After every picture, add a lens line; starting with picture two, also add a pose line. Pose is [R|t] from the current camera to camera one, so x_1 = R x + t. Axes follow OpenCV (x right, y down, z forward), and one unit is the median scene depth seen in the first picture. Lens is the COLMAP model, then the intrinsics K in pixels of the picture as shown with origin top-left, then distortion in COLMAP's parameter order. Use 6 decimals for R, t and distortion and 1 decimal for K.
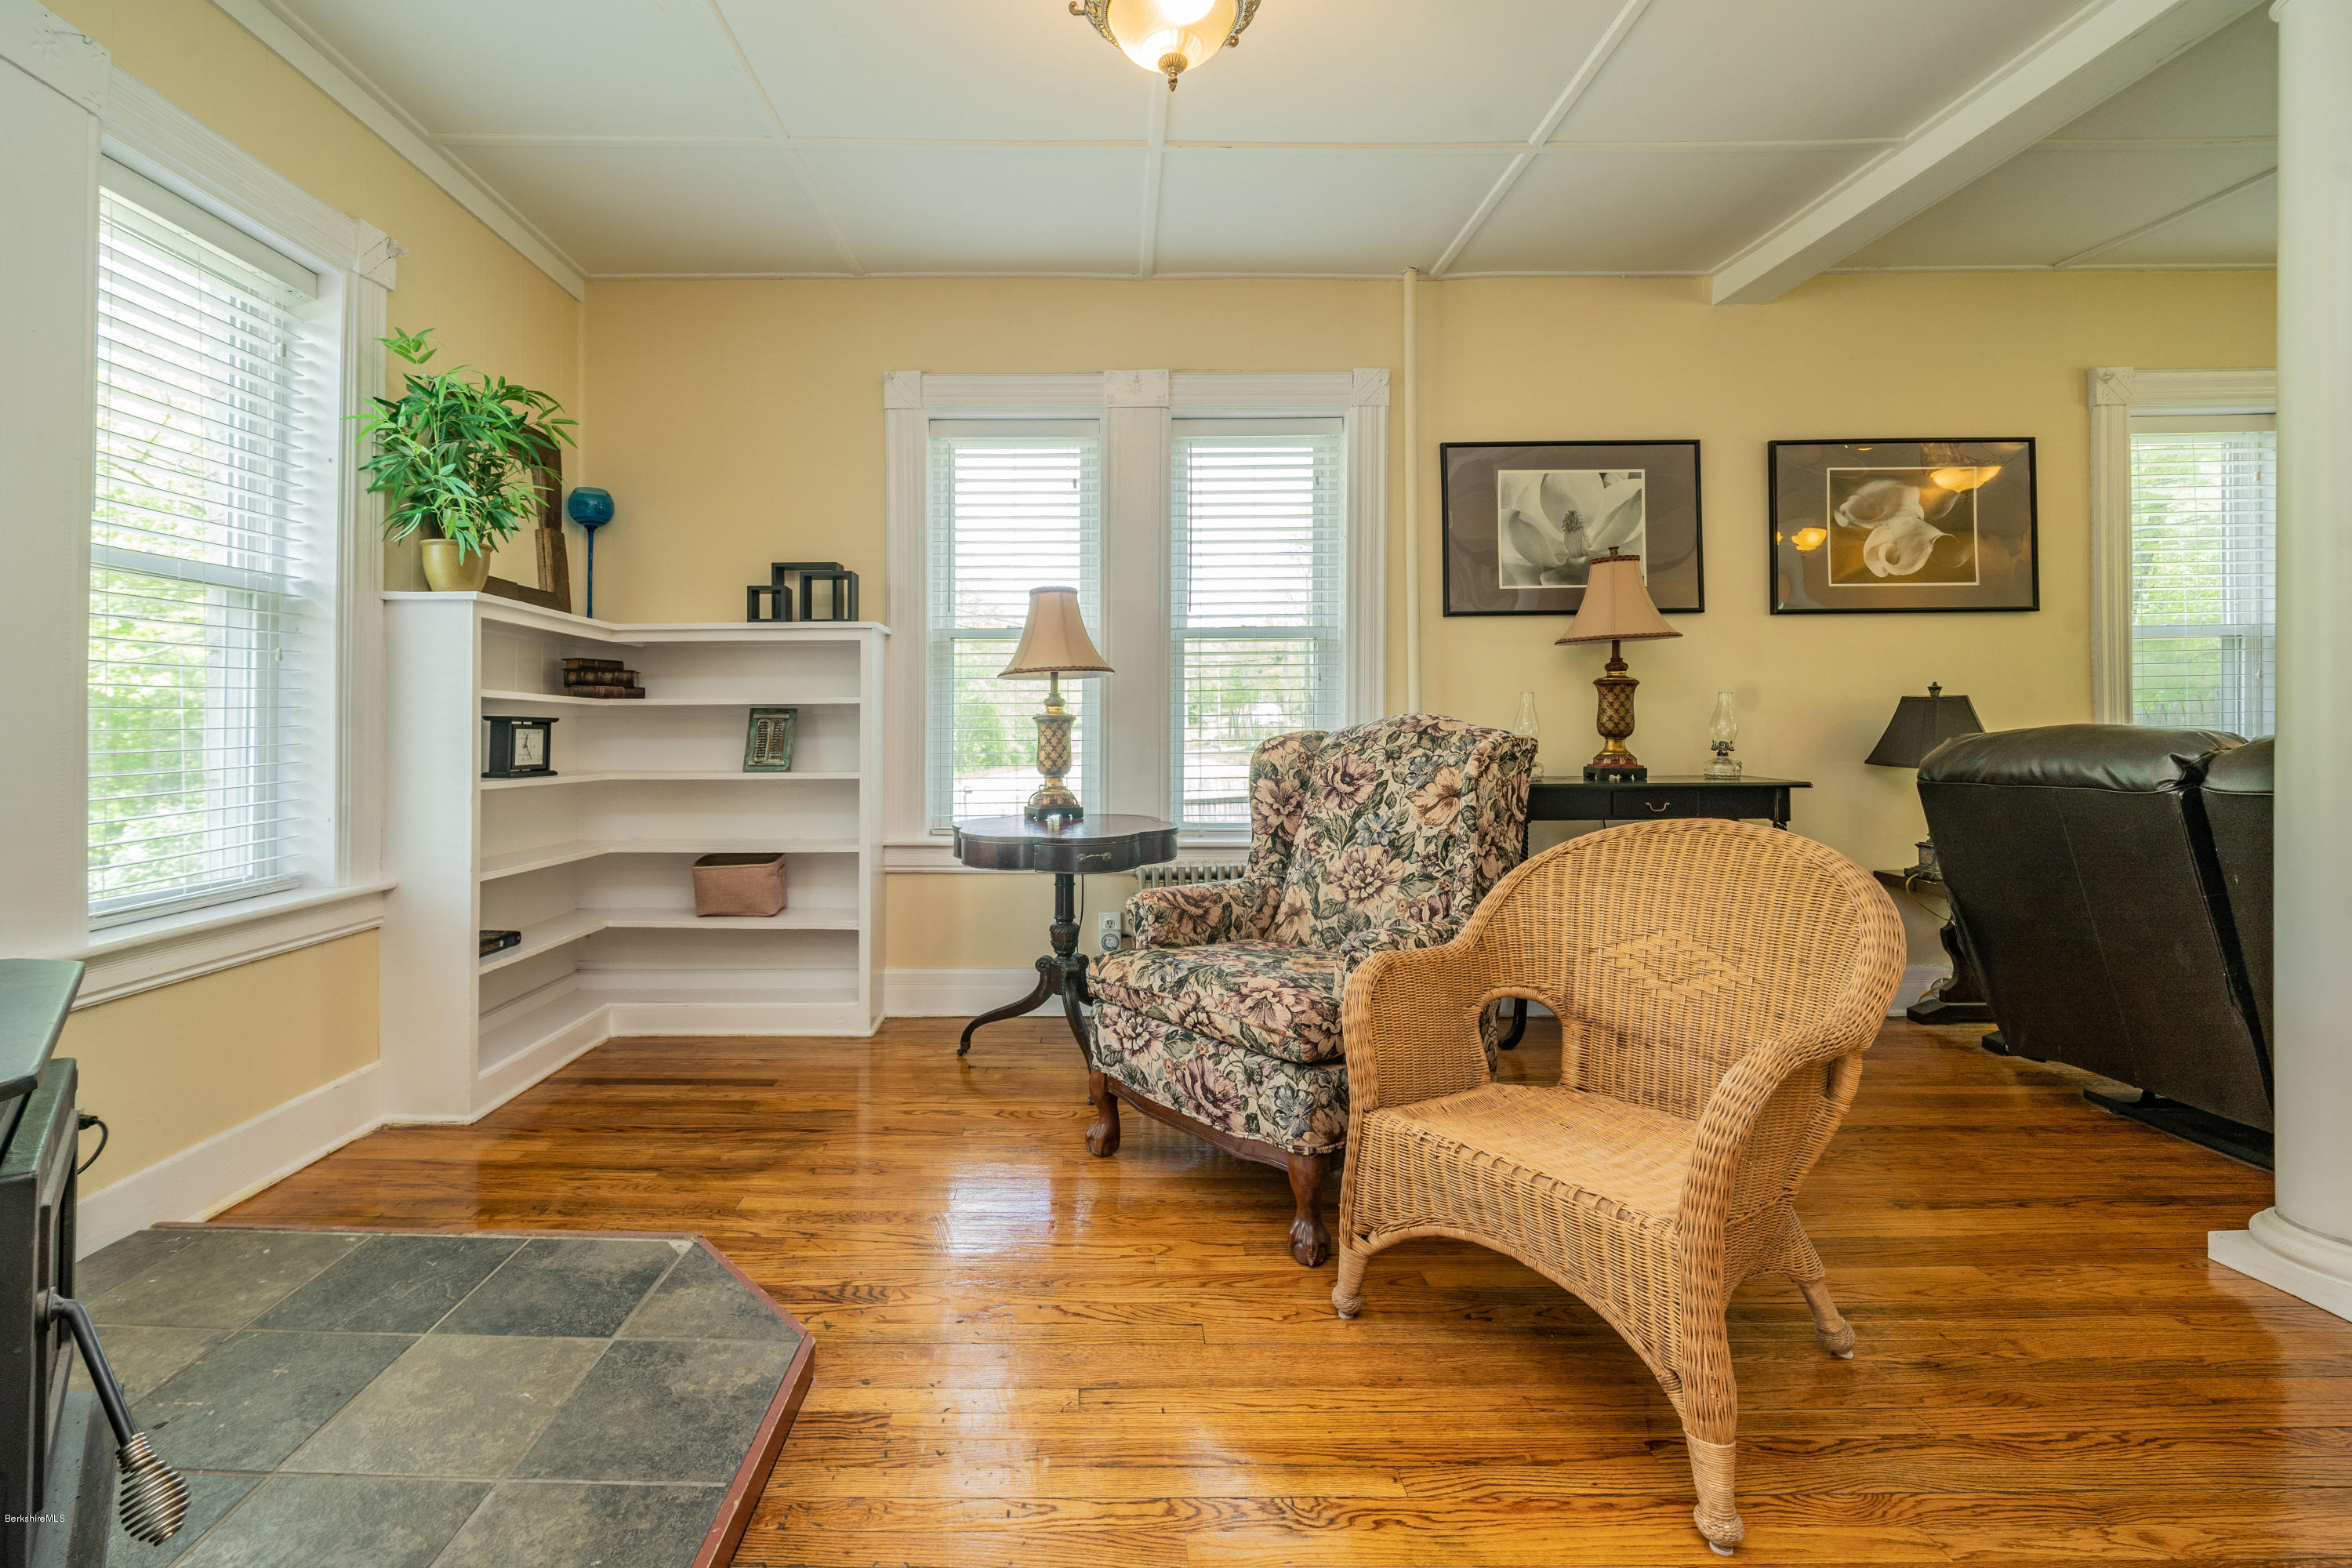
lens RADIAL K [[985.3, 0, 1088.7], [0, 985.3, 713.1], [0, 0, 1]] dist [-0.009432, 0.000647]
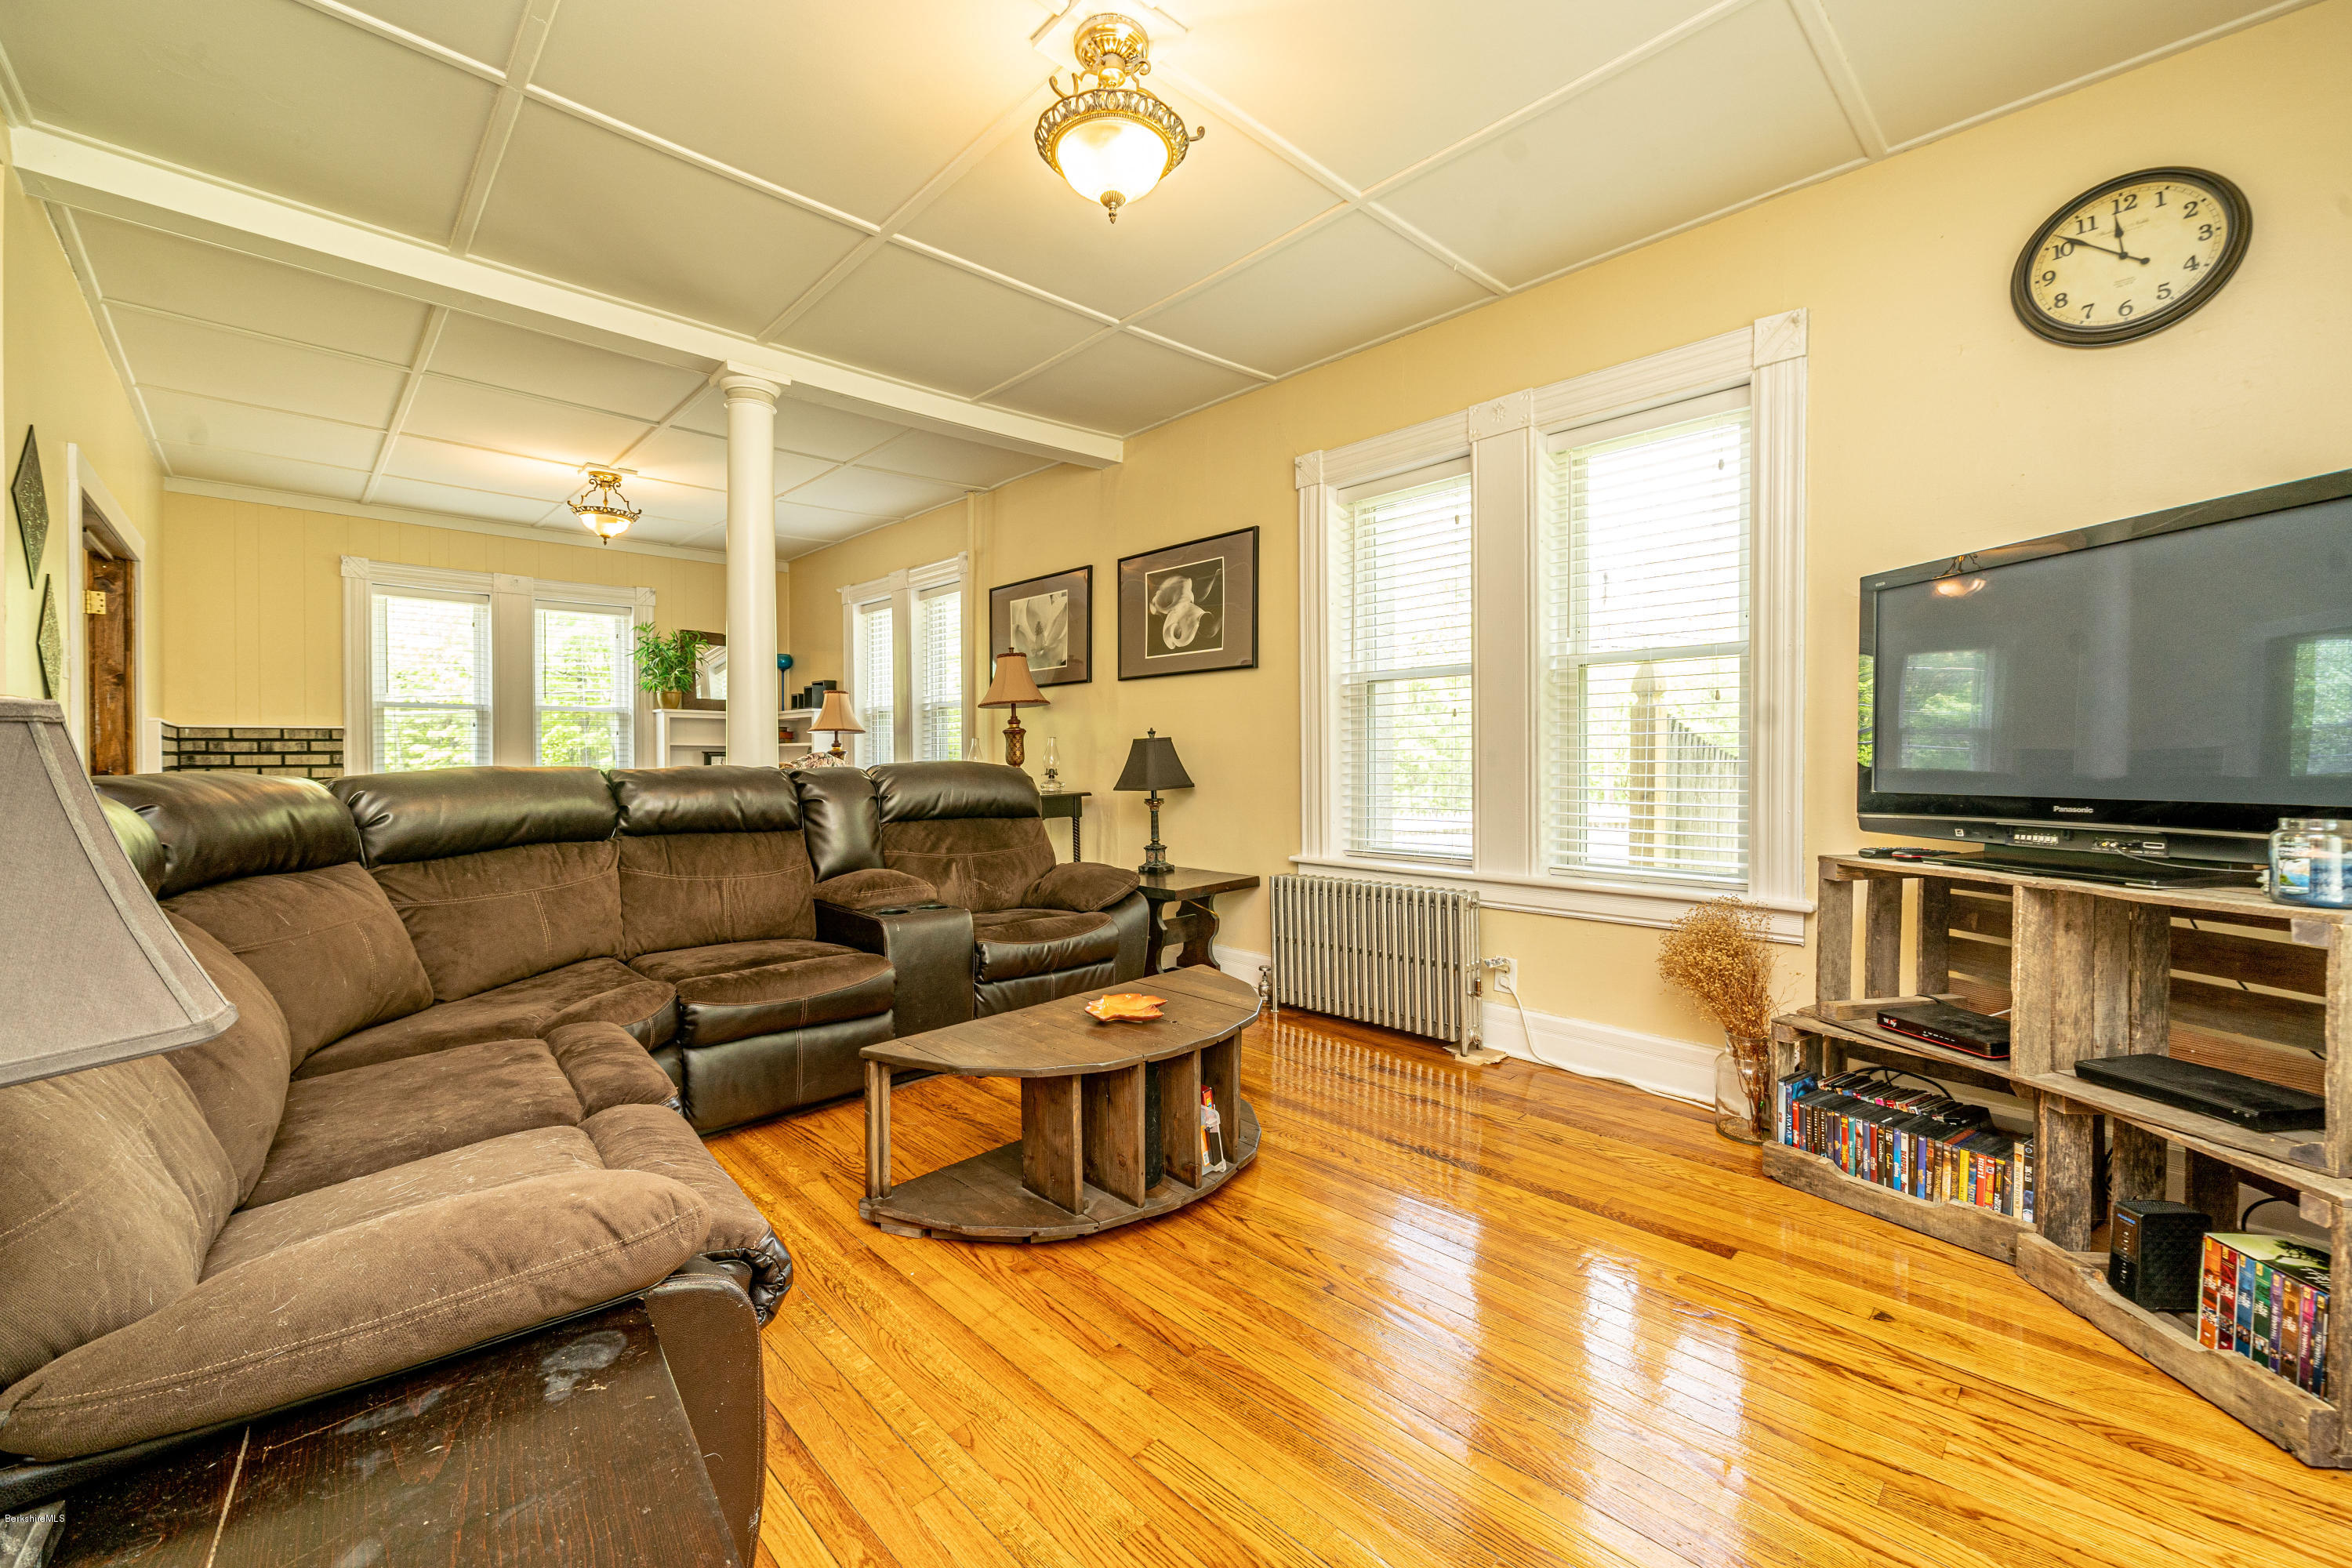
lens RADIAL K [[924.0, 0, 1162.7], [0, 924.0, 760.7], [0, 0, 1]] dist [-0.001268, 0.000602]
pose [[0.710482, 0.007197, -0.703678, 1.762634], [0.009364, 0.999762, 0.019680, -0.011552], [0.703653, -0.020572, 0.710246, 0.092995]]
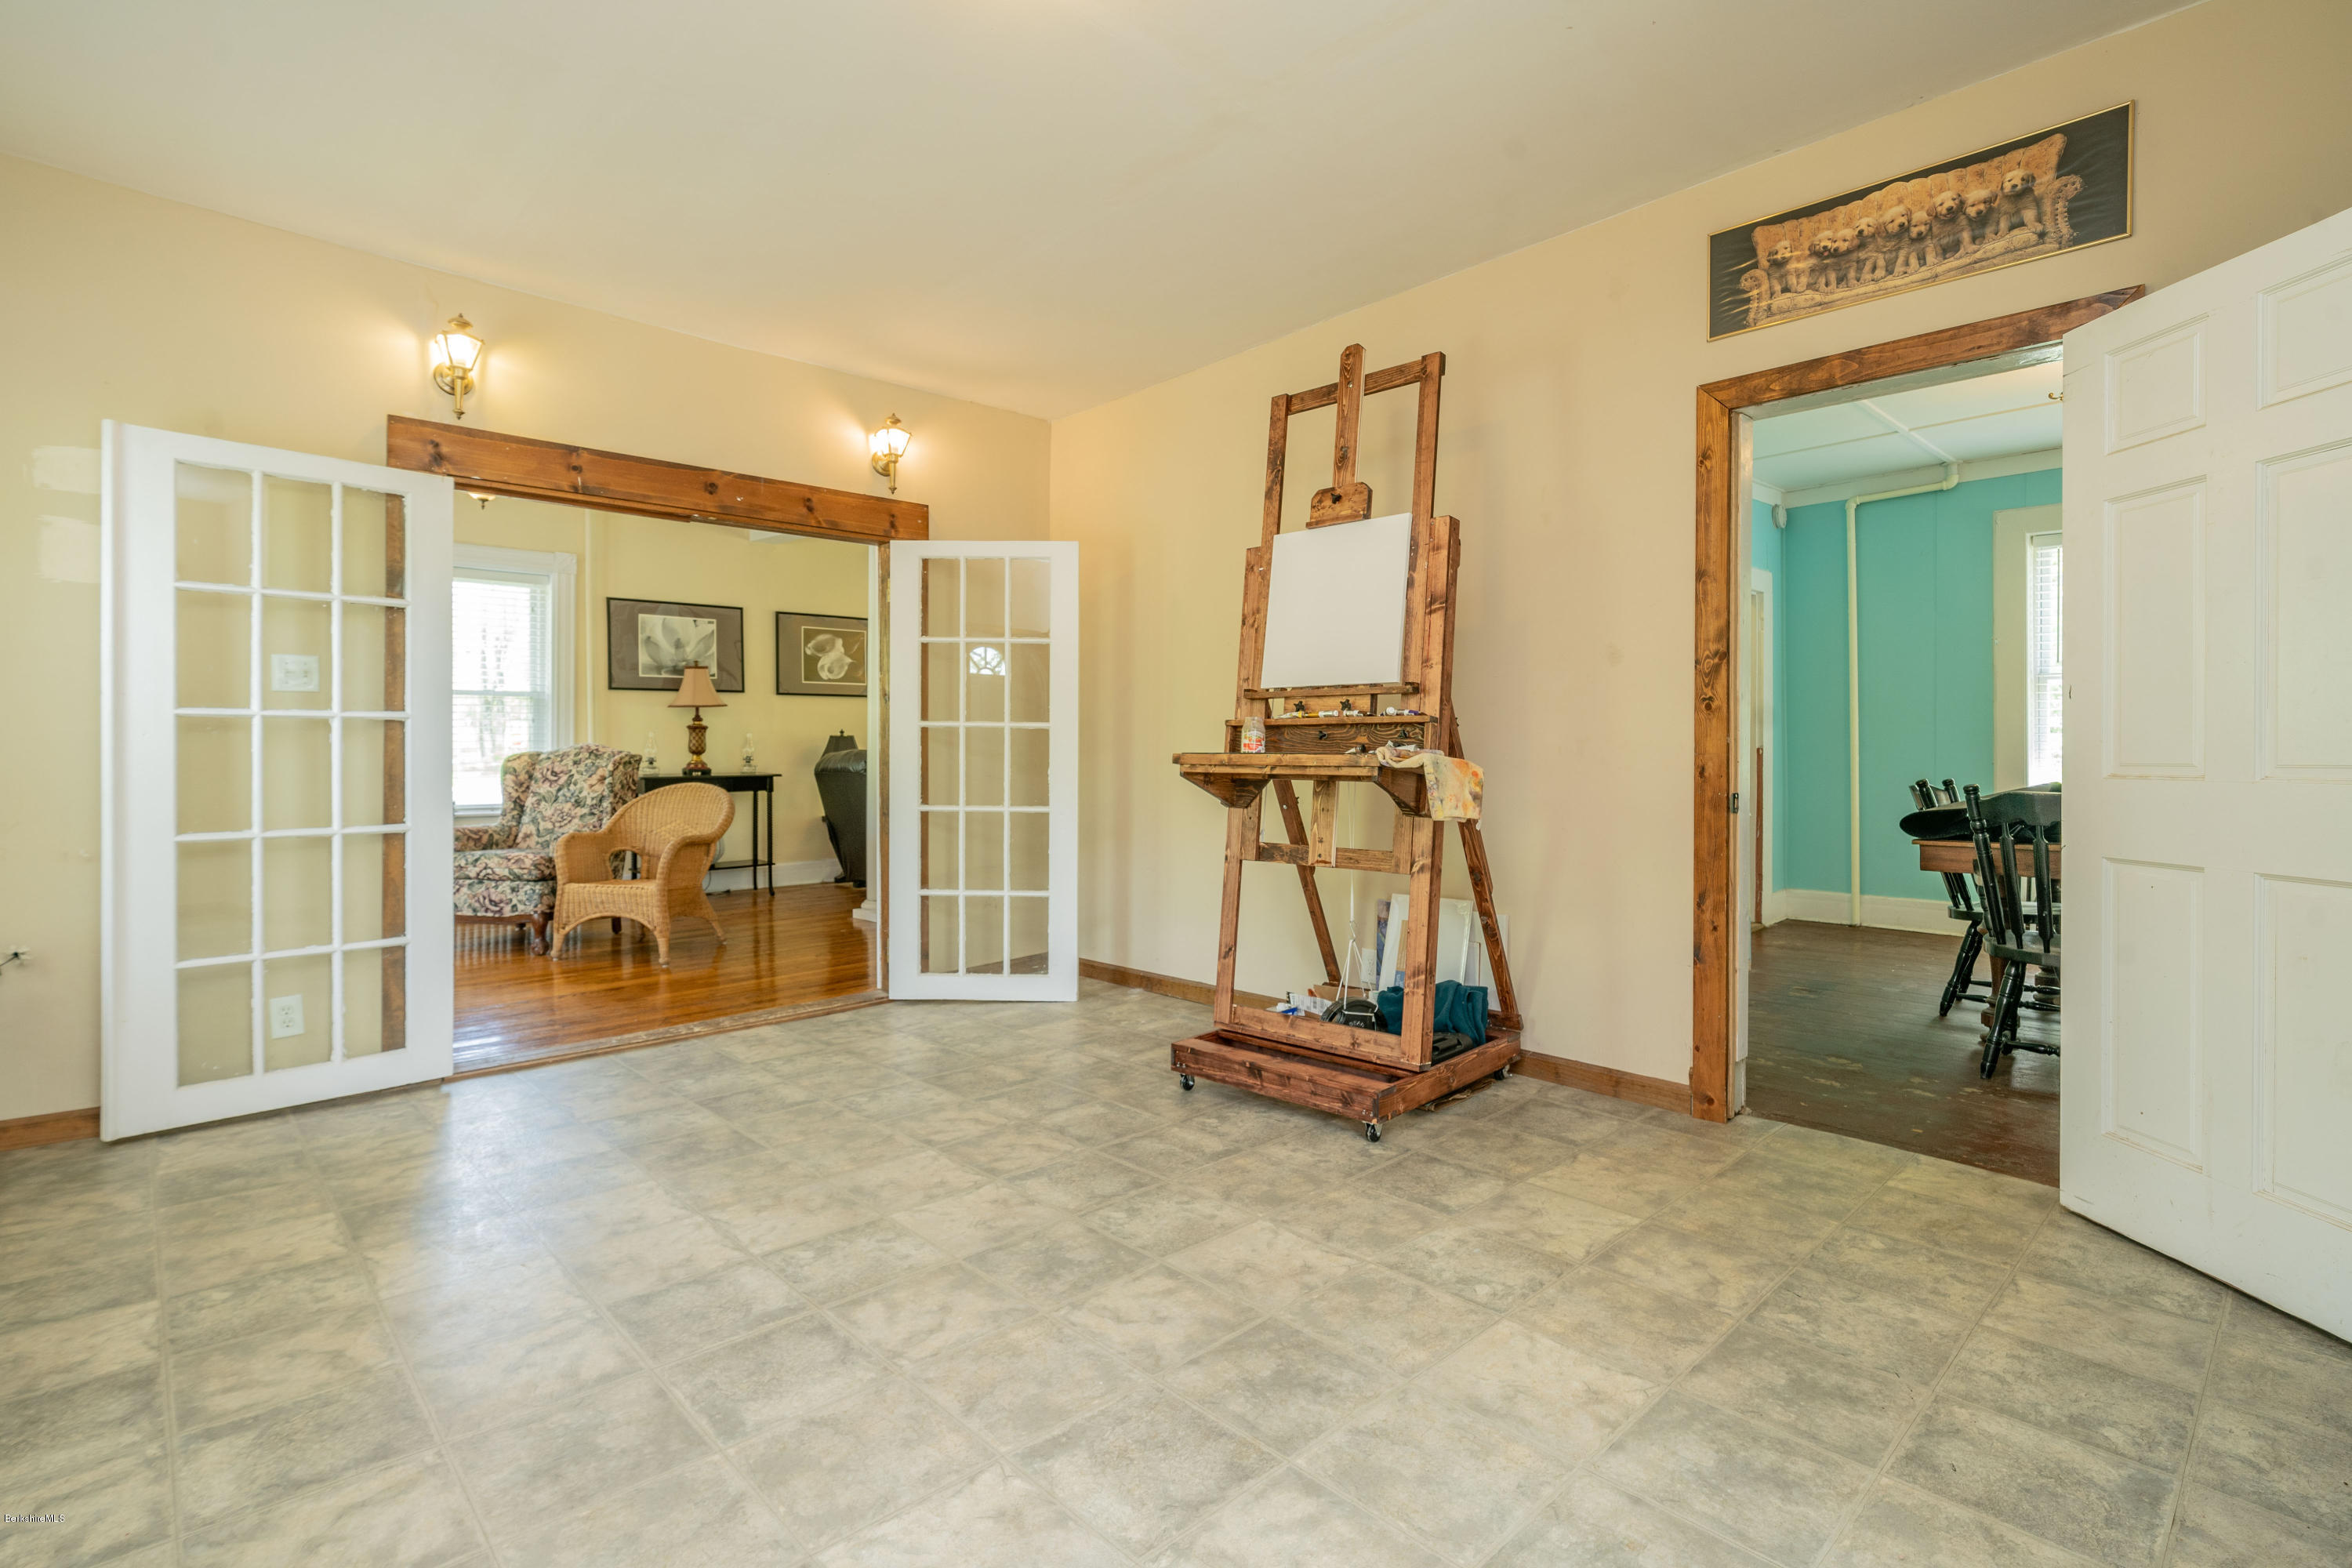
lens RADIAL K [[1135.3, 0, 1176.8], [0, 1135.3, 755.7], [0, 0, 1]] dist [-0.000041, 0.000955]
pose [[0.713347, -0.003427, 0.700803, -0.403836], [-0.016156, 0.999642, 0.021334, -0.038266], [-0.700625, -0.026541, 0.713036, -1.377964]]
